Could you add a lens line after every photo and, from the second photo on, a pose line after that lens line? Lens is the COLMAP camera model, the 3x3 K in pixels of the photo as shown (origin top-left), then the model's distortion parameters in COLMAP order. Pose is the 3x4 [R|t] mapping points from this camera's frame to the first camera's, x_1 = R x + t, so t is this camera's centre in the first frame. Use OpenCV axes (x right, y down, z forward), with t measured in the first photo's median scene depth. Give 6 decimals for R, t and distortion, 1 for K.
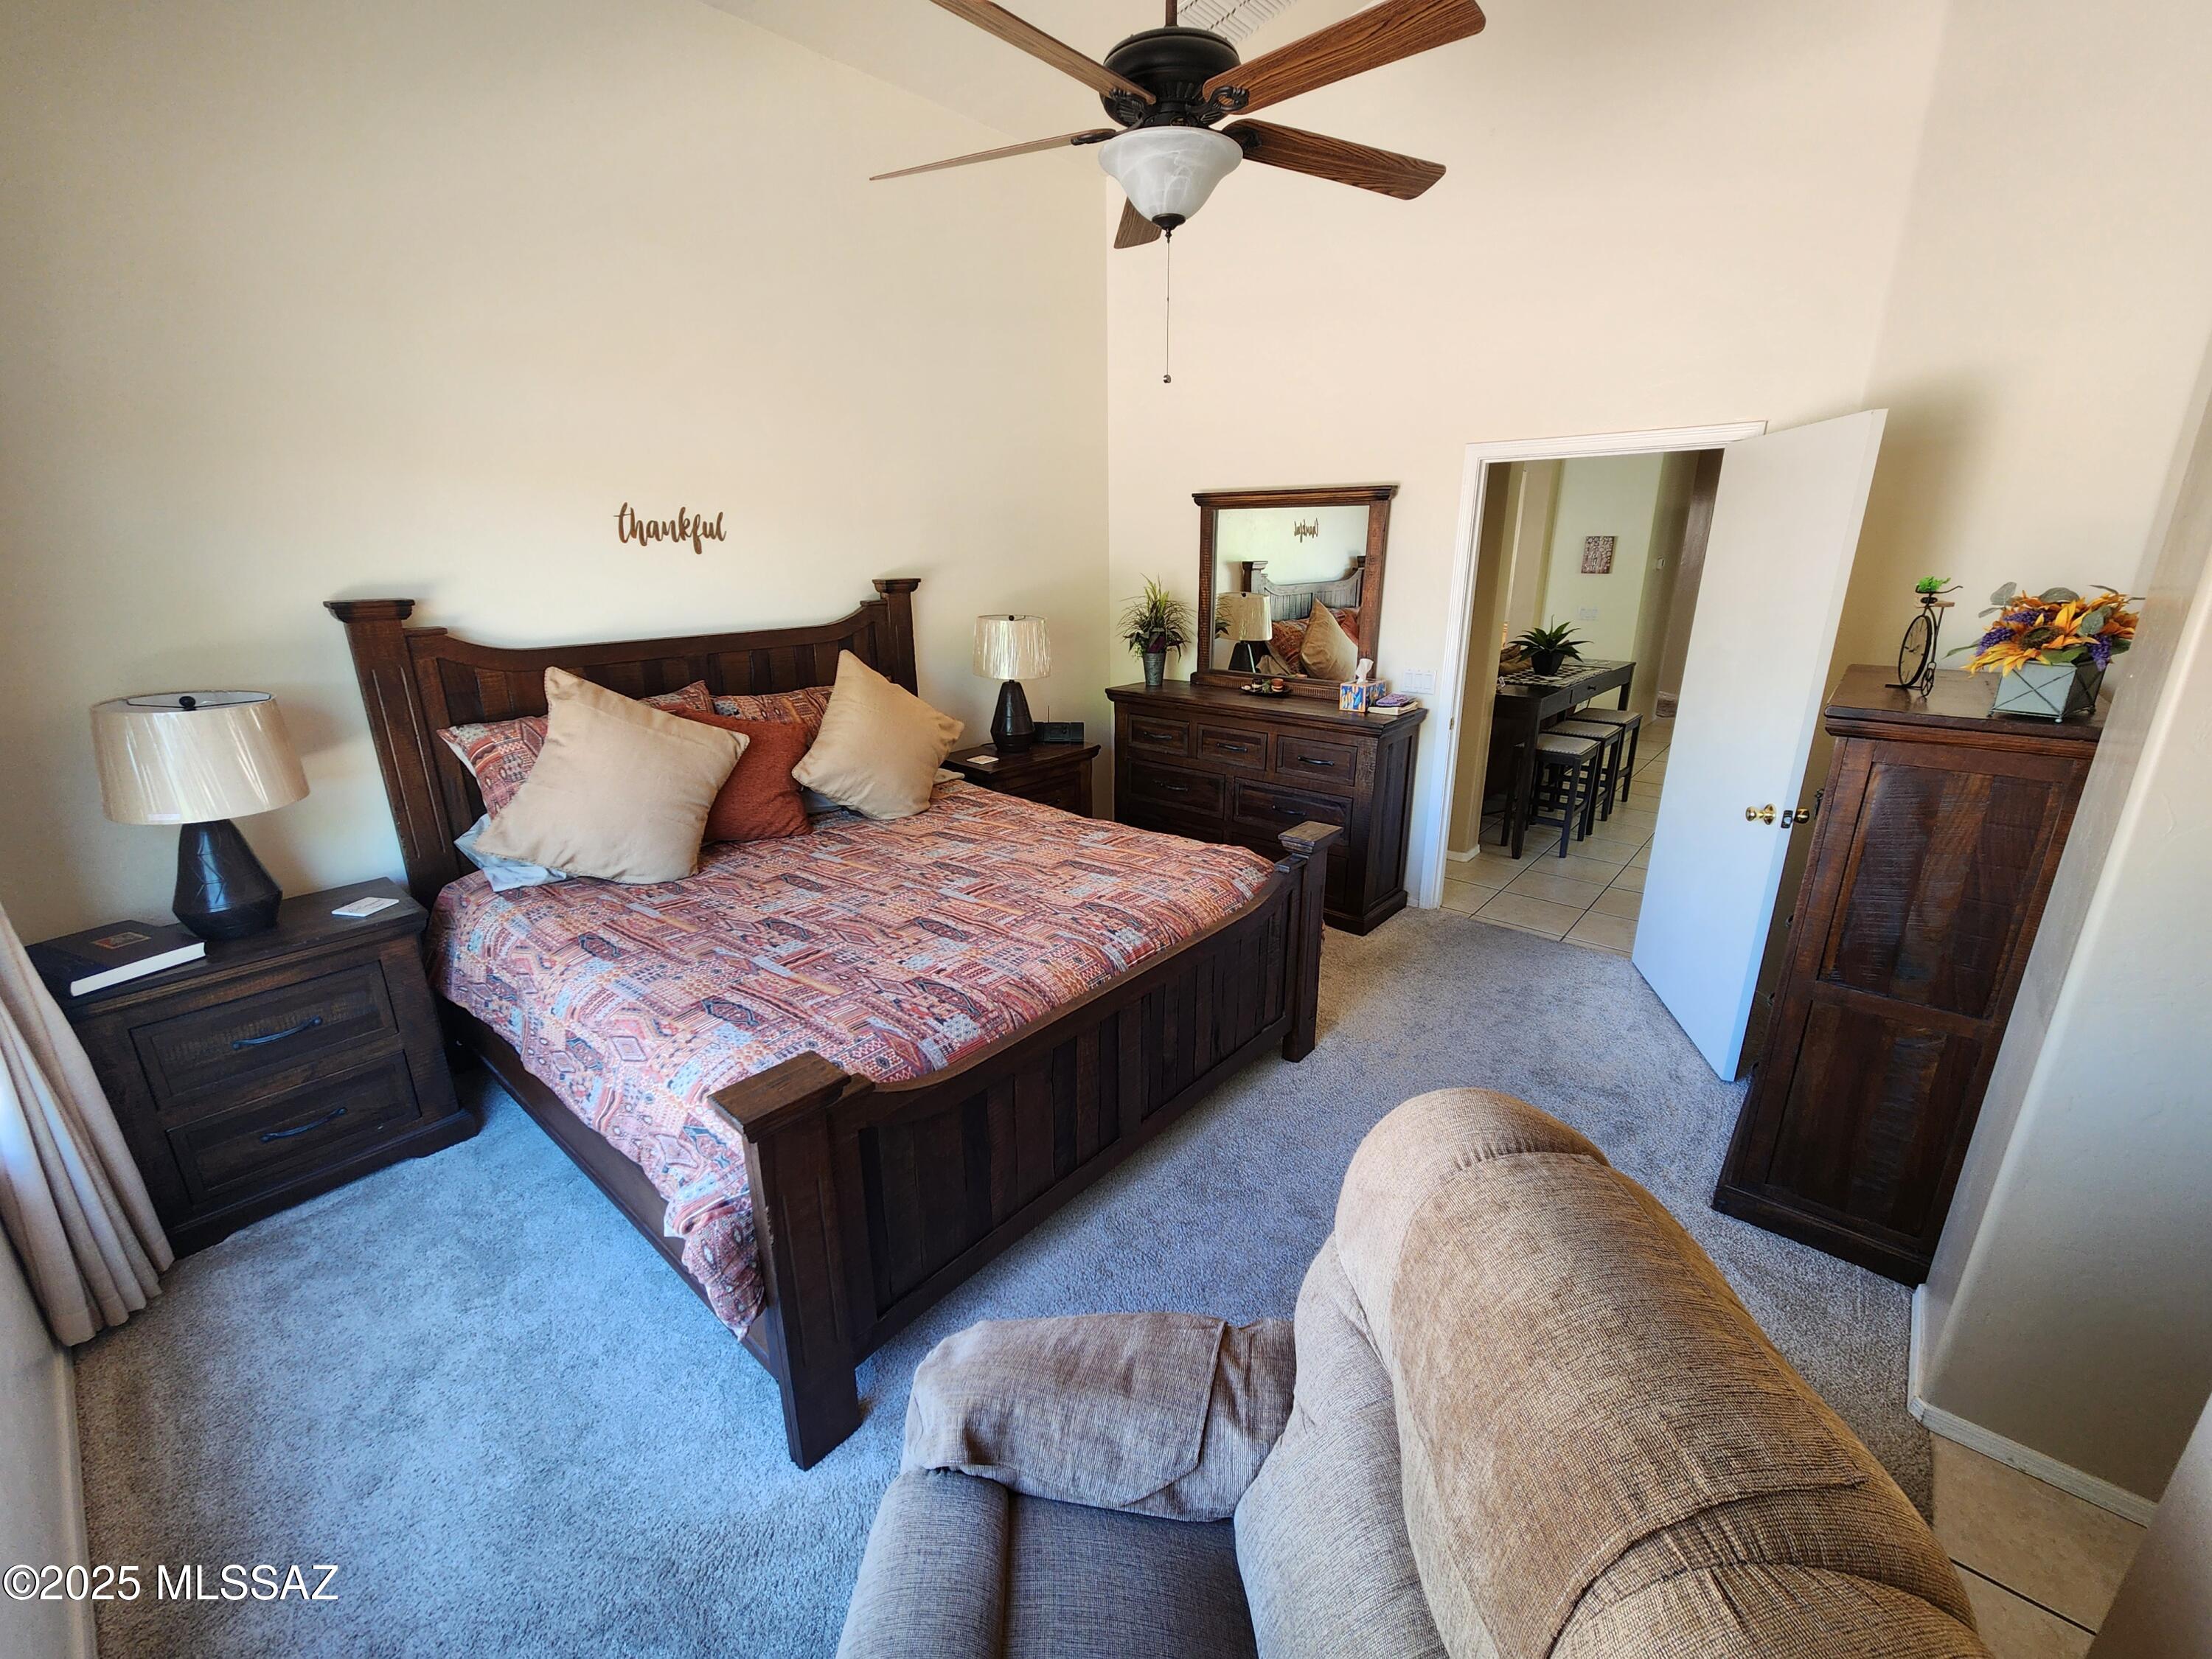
lens RADIAL K [[905.5, 0, 1112.7], [0, 905.5, 825.9], [0, 0, 1]] dist [0.002254, -0.001322]
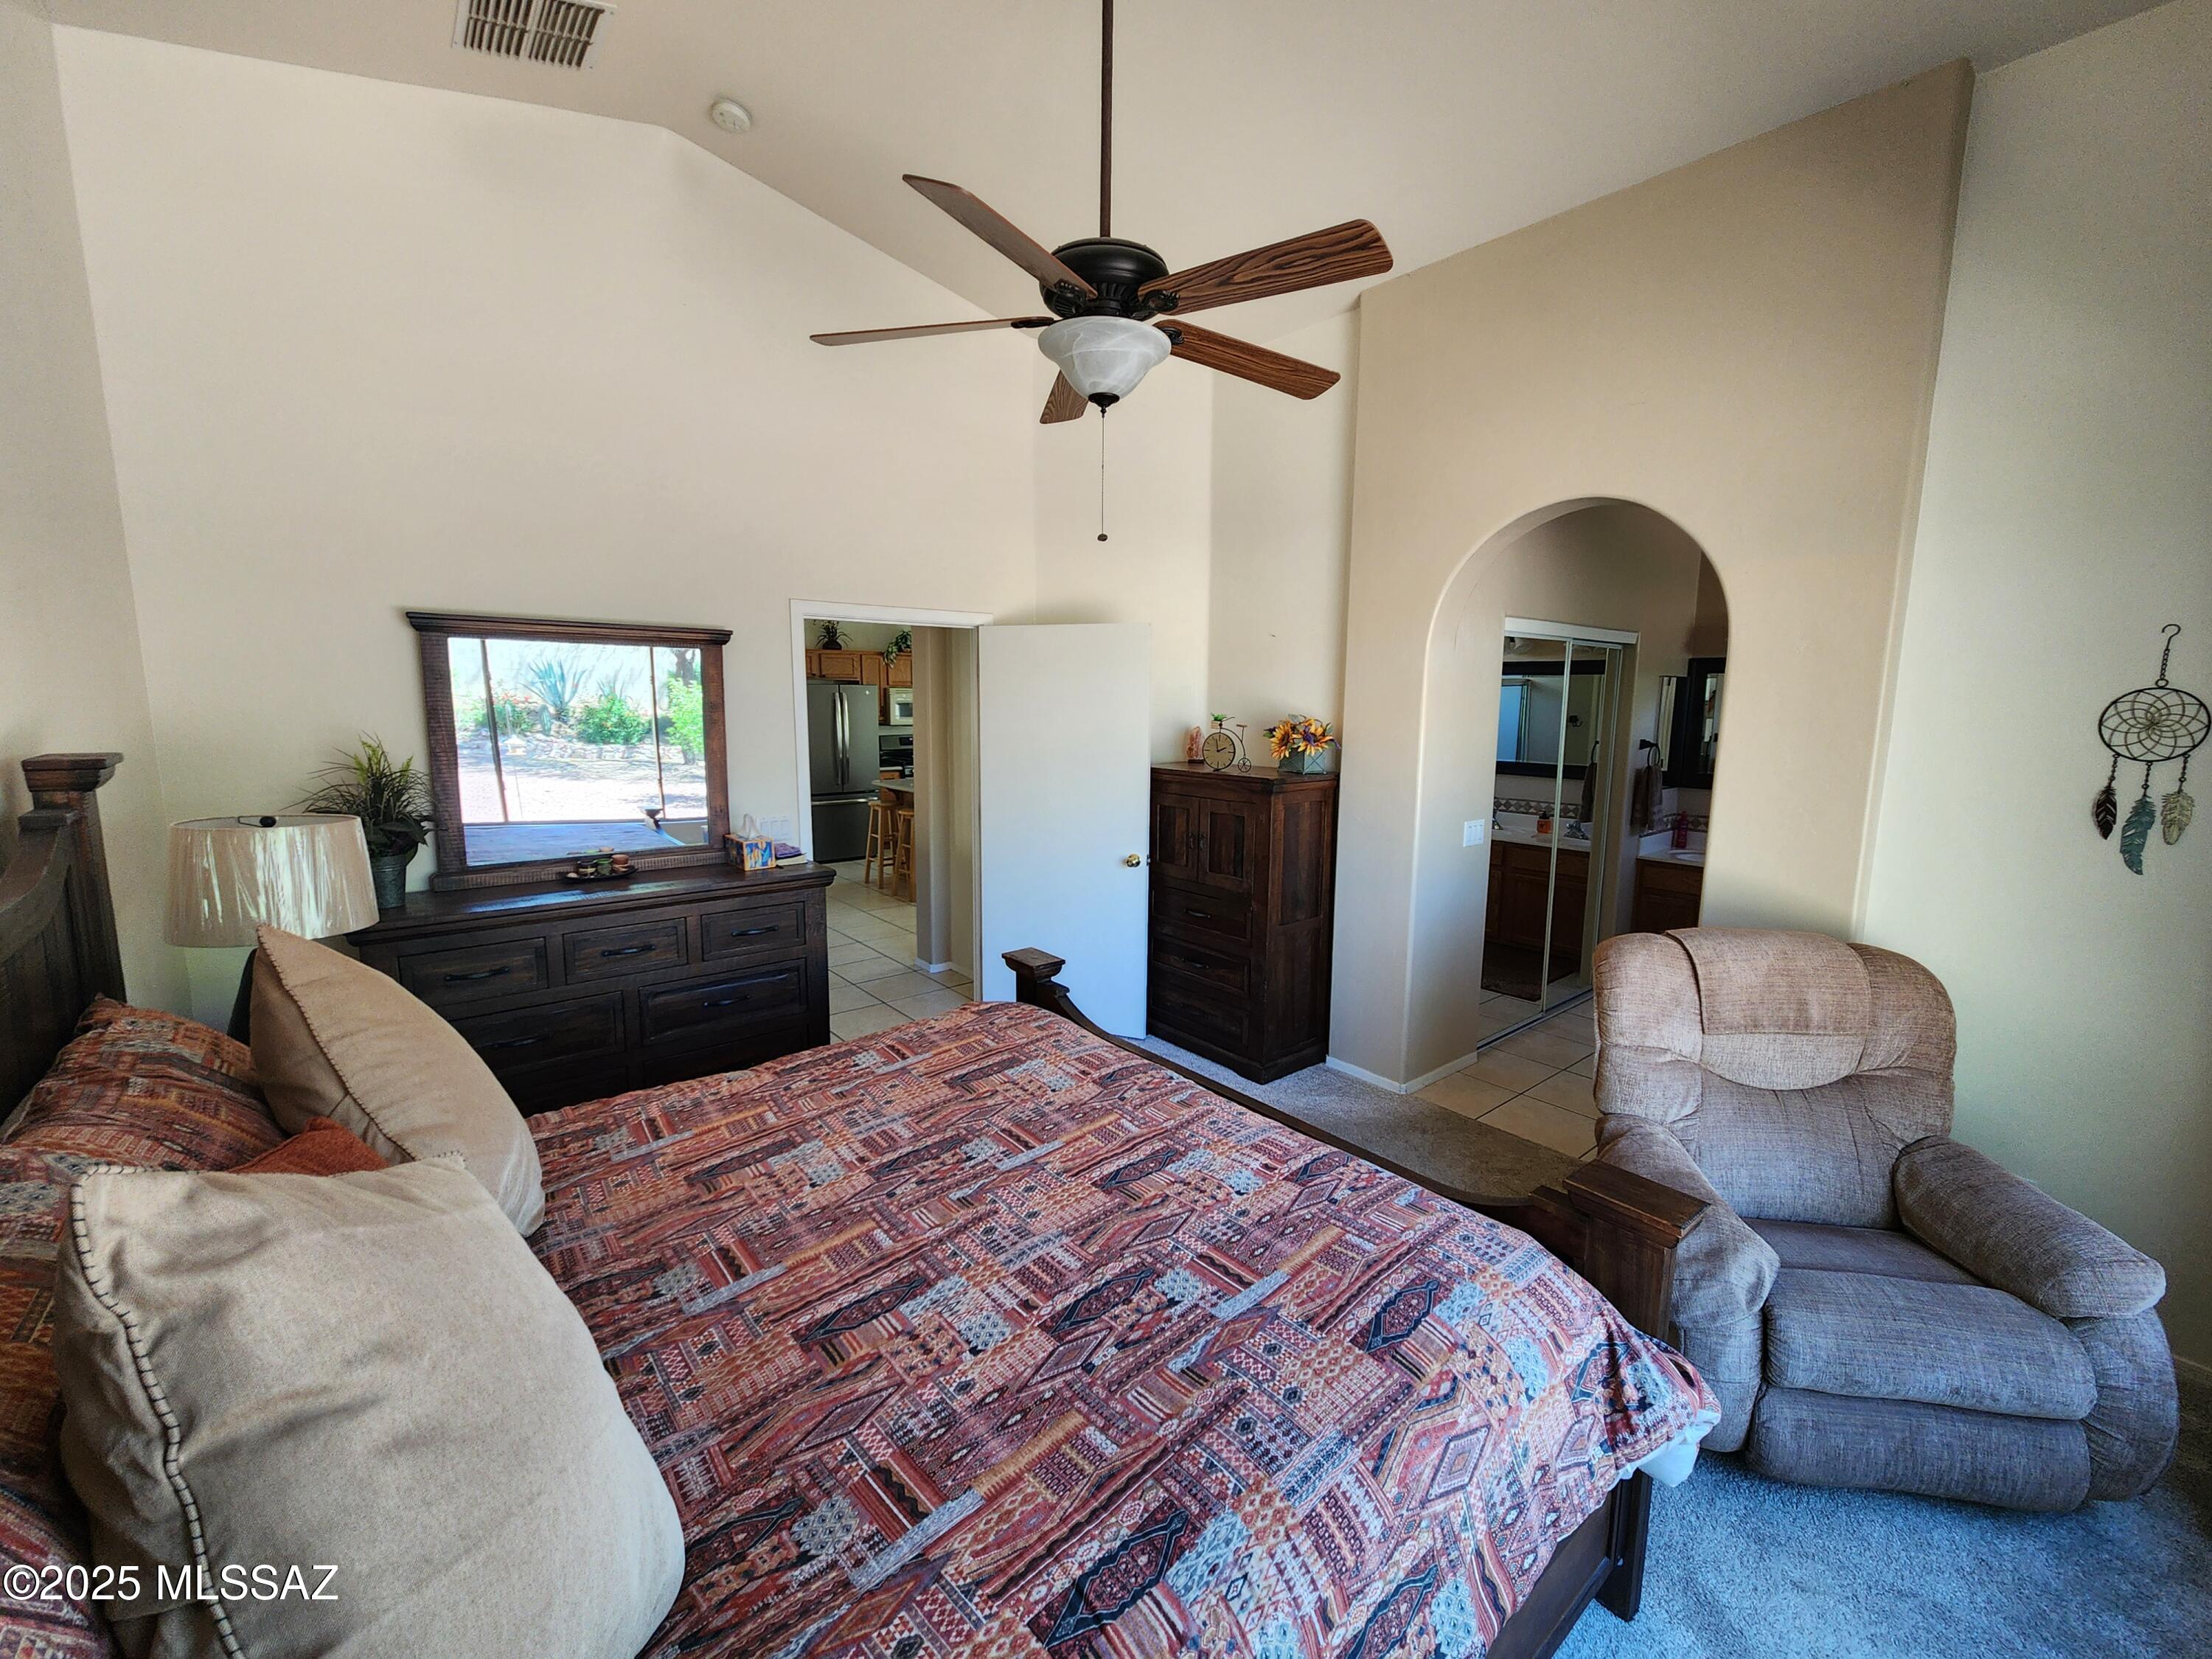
lens RADIAL K [[905.5, 0, 1102.1], [0, 905.5, 825.0], [0, 0, 1]] dist [0.002254, -0.001322]
pose [[0.166884, -0.130135, 0.977351, -0.677354], [0.281670, 0.956235, 0.079228, -0.175745], [-0.944887, 0.262068, 0.196236, 0.597332]]
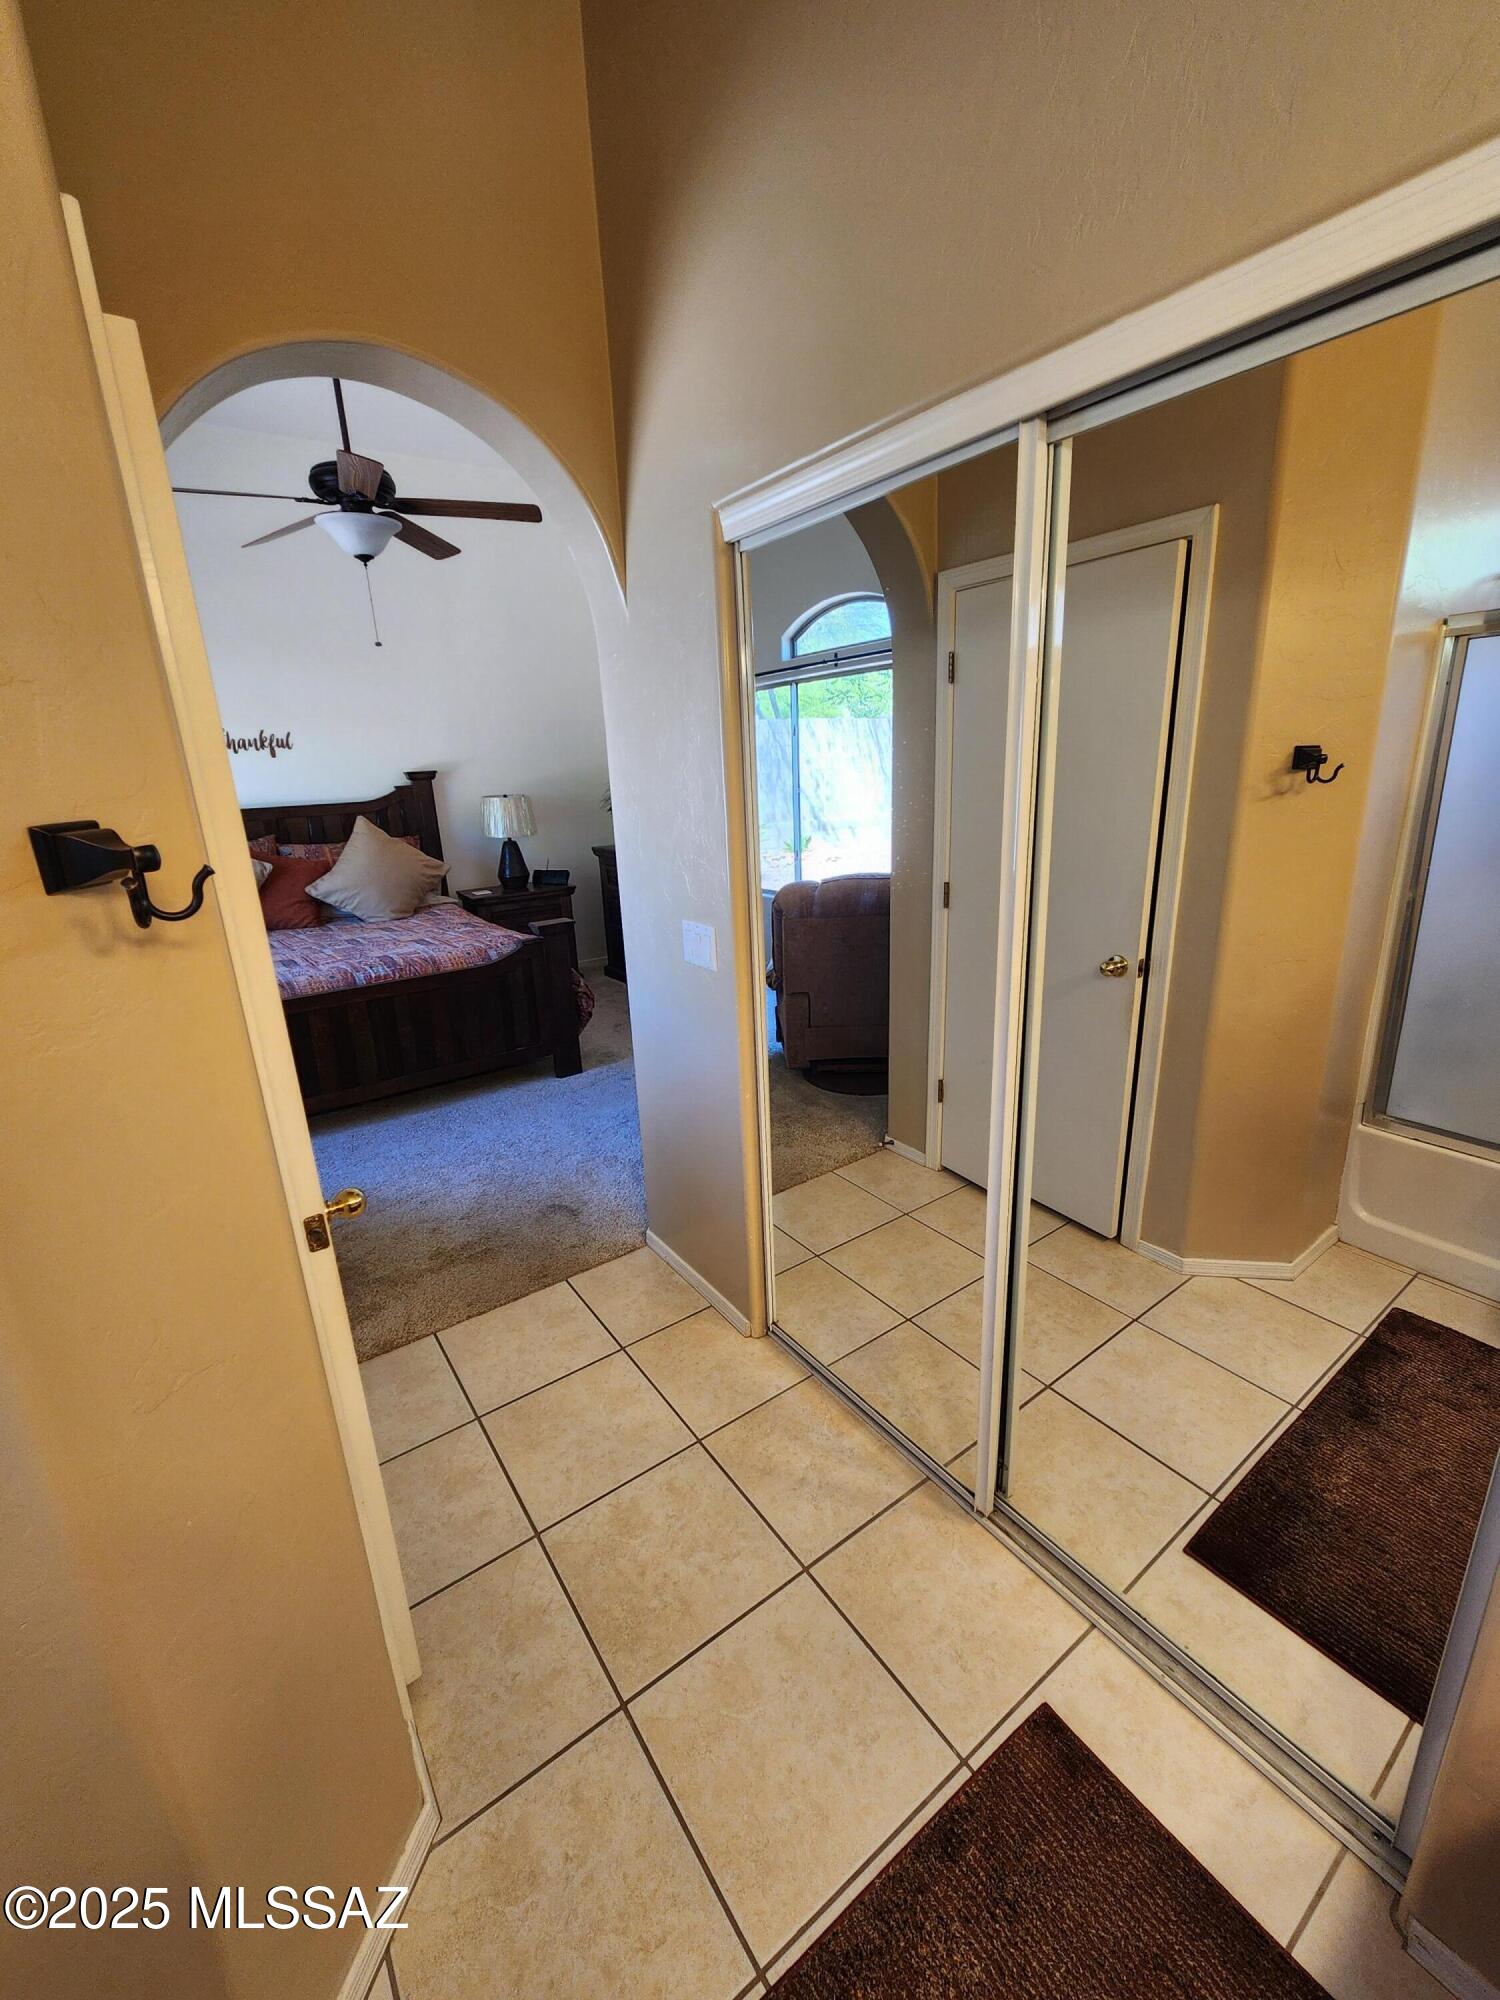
lens RADIAL K [[818.8, 0, 757.8], [0, 818.8, 999.7], [0, 0, 1]] dist [0.002254, -0.001322]
pose [[0.972013, 0.036758, -0.232032, 0.796569], [-0.038644, 0.999247, -0.003586, 0.115793], [0.231725, 0.012452, 0.972702, -0.250577]]
